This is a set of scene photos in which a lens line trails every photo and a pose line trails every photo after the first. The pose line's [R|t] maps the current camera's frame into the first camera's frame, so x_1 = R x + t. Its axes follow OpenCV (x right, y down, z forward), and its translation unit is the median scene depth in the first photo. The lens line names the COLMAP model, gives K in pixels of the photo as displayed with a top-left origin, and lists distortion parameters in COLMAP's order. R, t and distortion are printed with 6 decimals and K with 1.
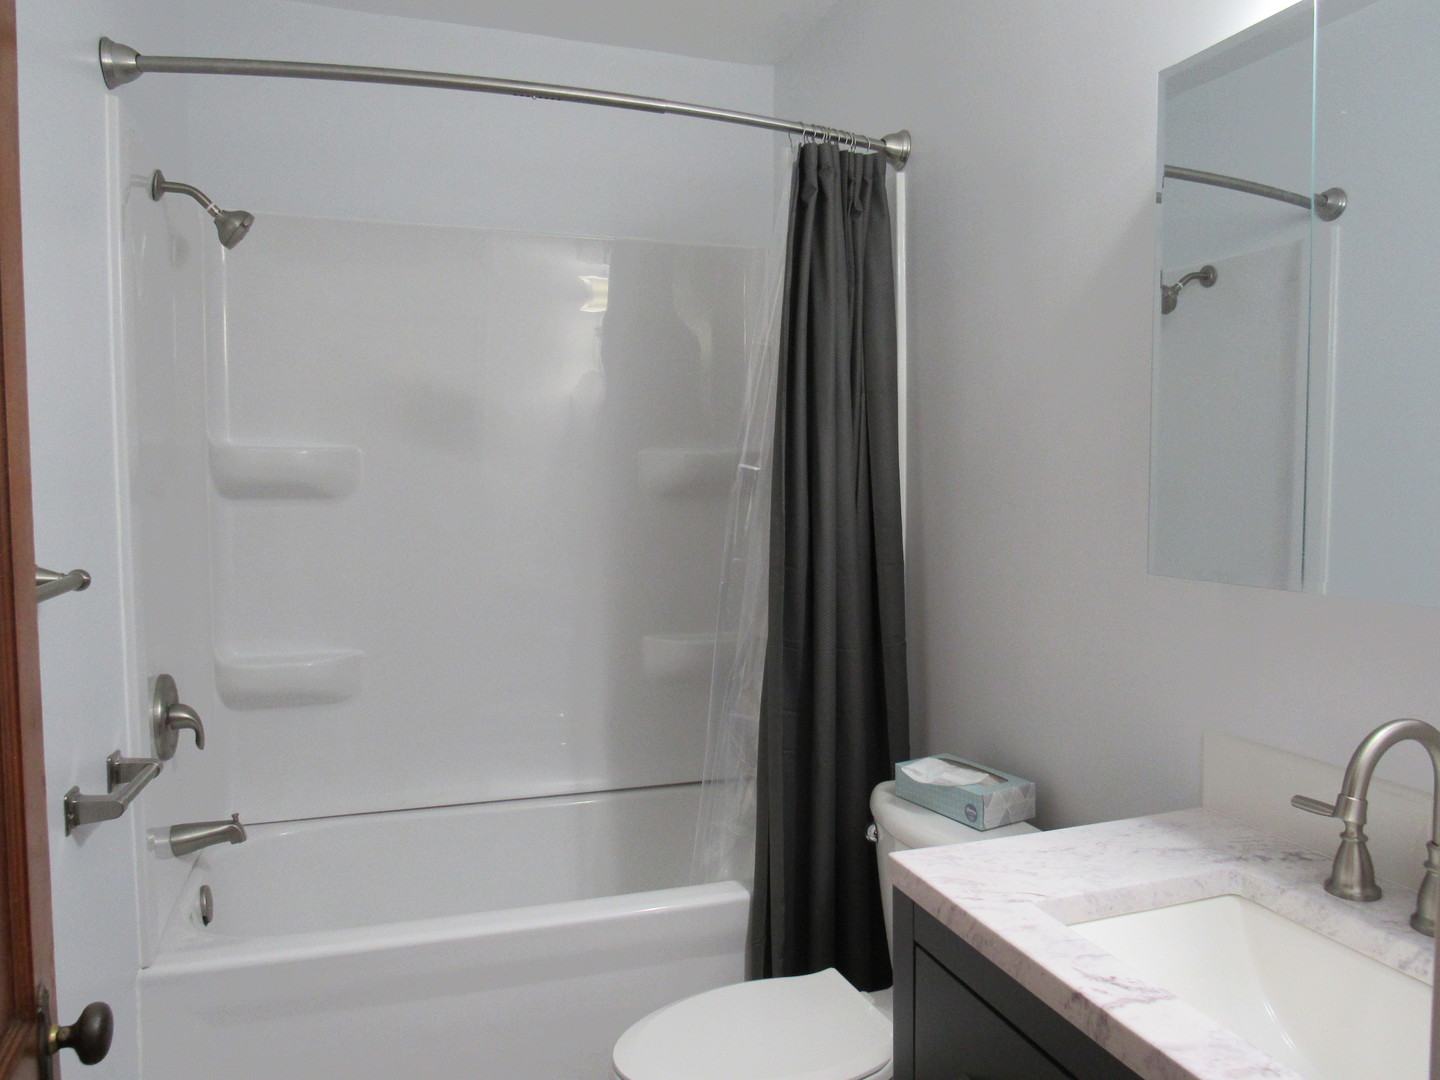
lens RADIAL K [[1035.5, 0, 720.0], [0, 1035.5, 540.0], [0, 0, 1]] dist [-0.025051, 0.003818]
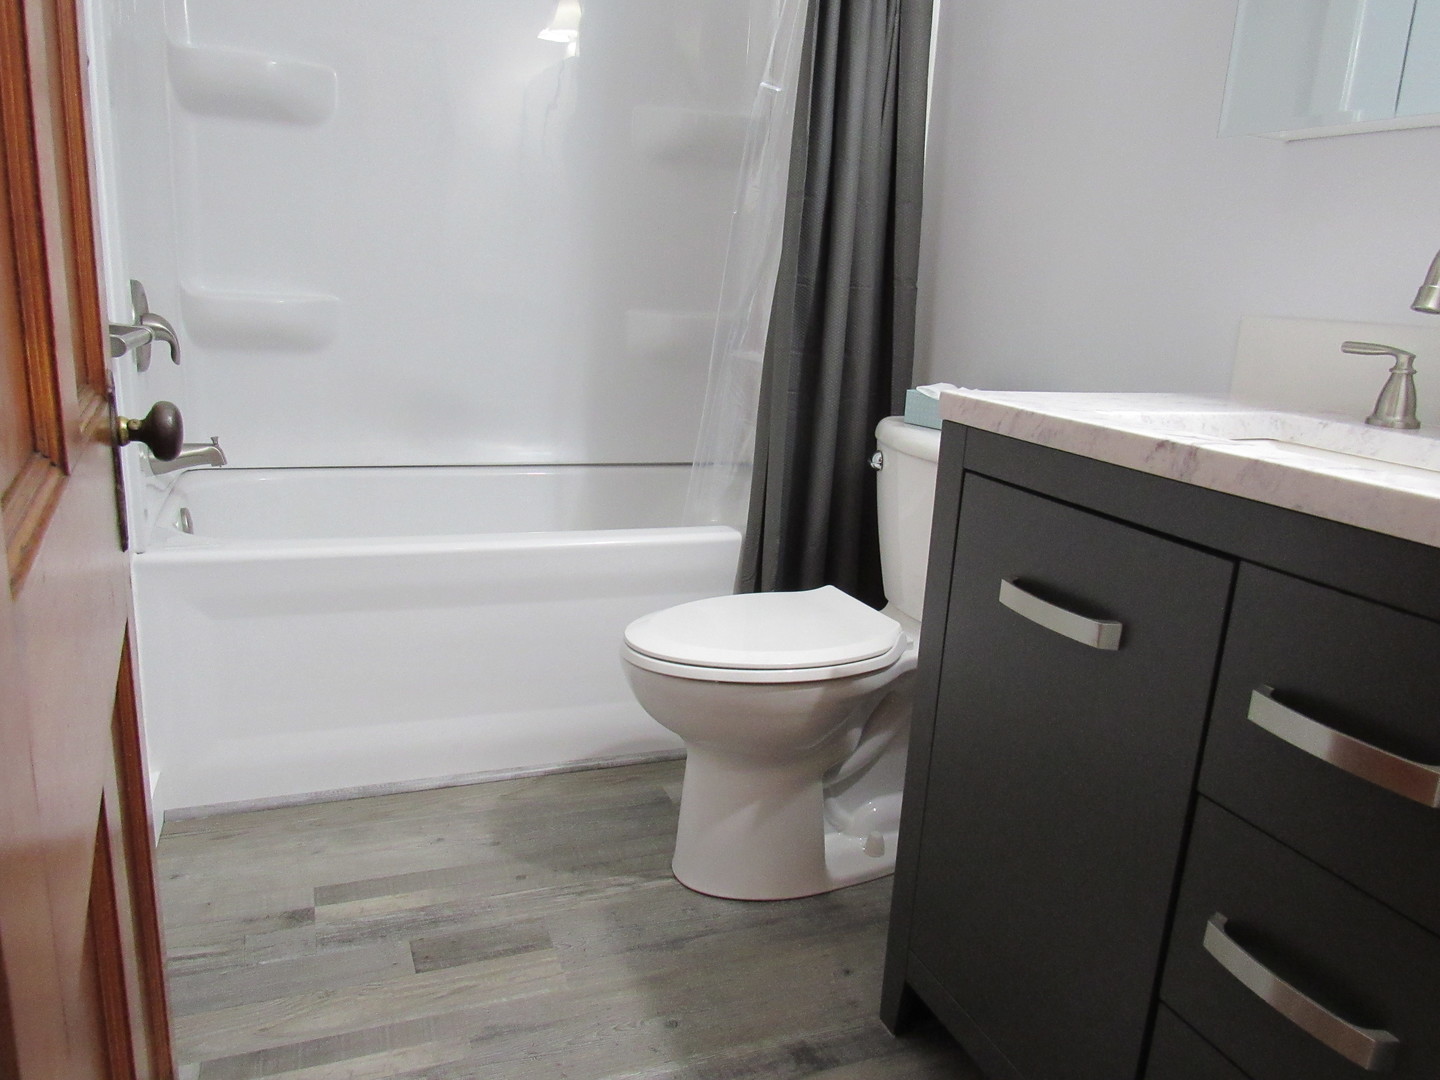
lens RADIAL K [[1035.5, 0, 720.0], [0, 1035.5, 540.0], [0, 0, 1]] dist [-0.025051, 0.003818]
pose [[0.996078, 0.044331, 0.076569, -0.074038], [-0.058039, 0.980589, 0.187287, 0.165753], [-0.066780, -0.190997, 0.979316, 0.002829]]
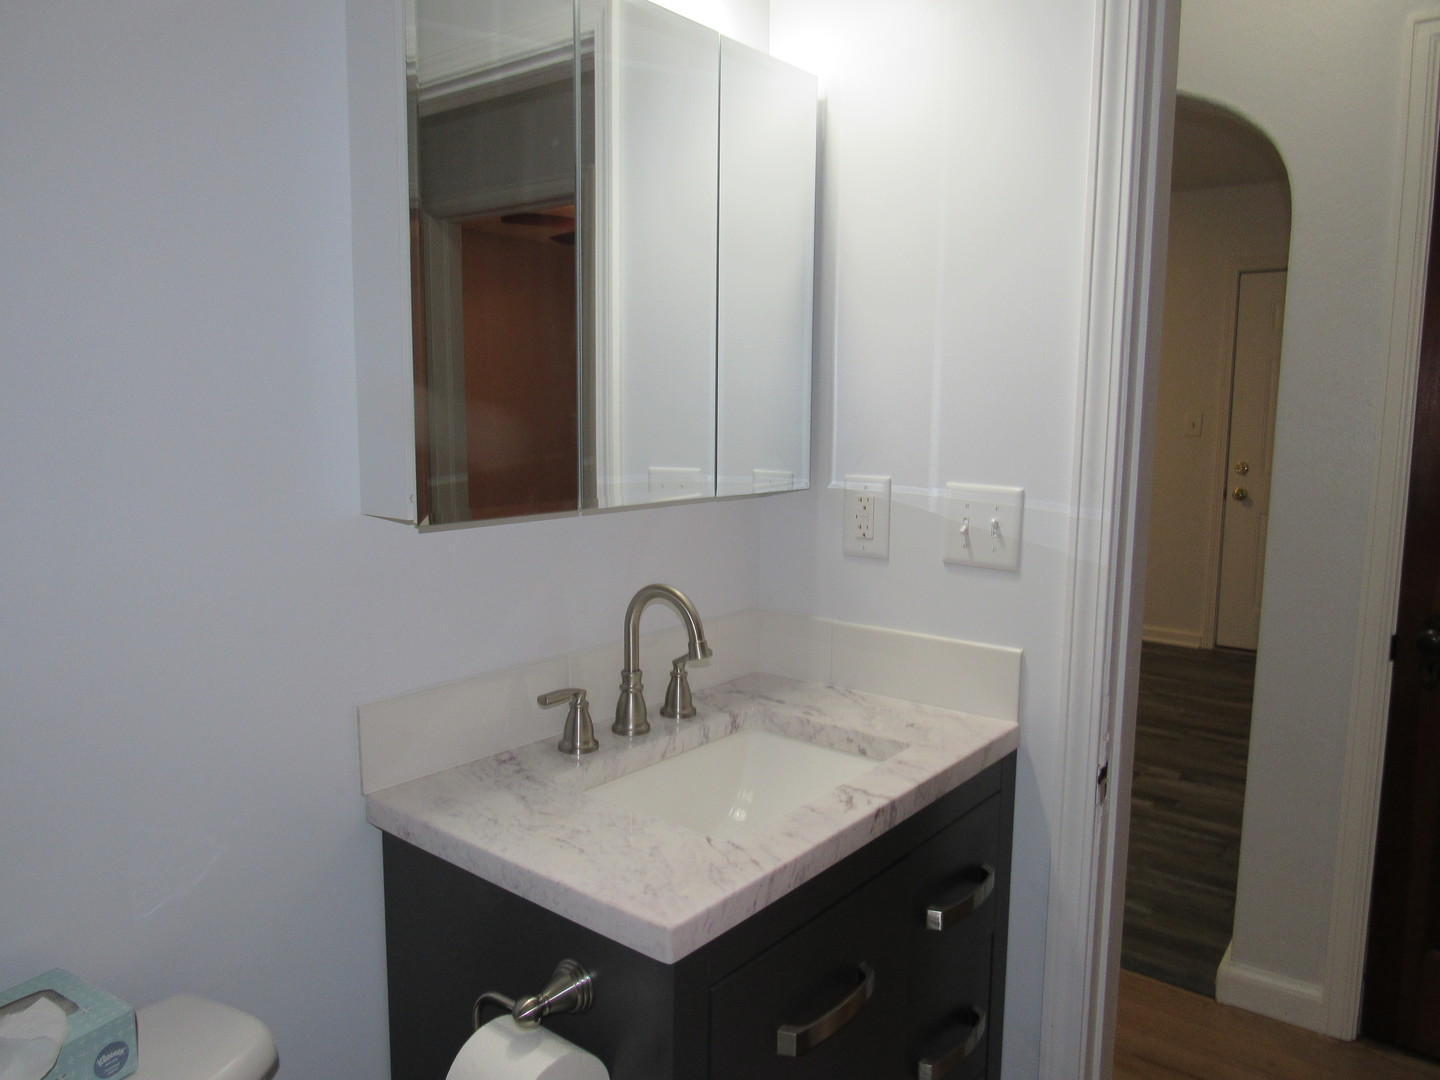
lens RADIAL K [[1035.5, 0, 720.0], [0, 1035.5, 540.0], [0, 0, 1]] dist [-0.025051, 0.003818]
pose [[-0.542574, -0.101757, 0.833822, -0.266025], [0.049309, 0.987066, 0.152544, -0.045423], [-0.838560, 0.123881, -0.530538, 0.818954]]
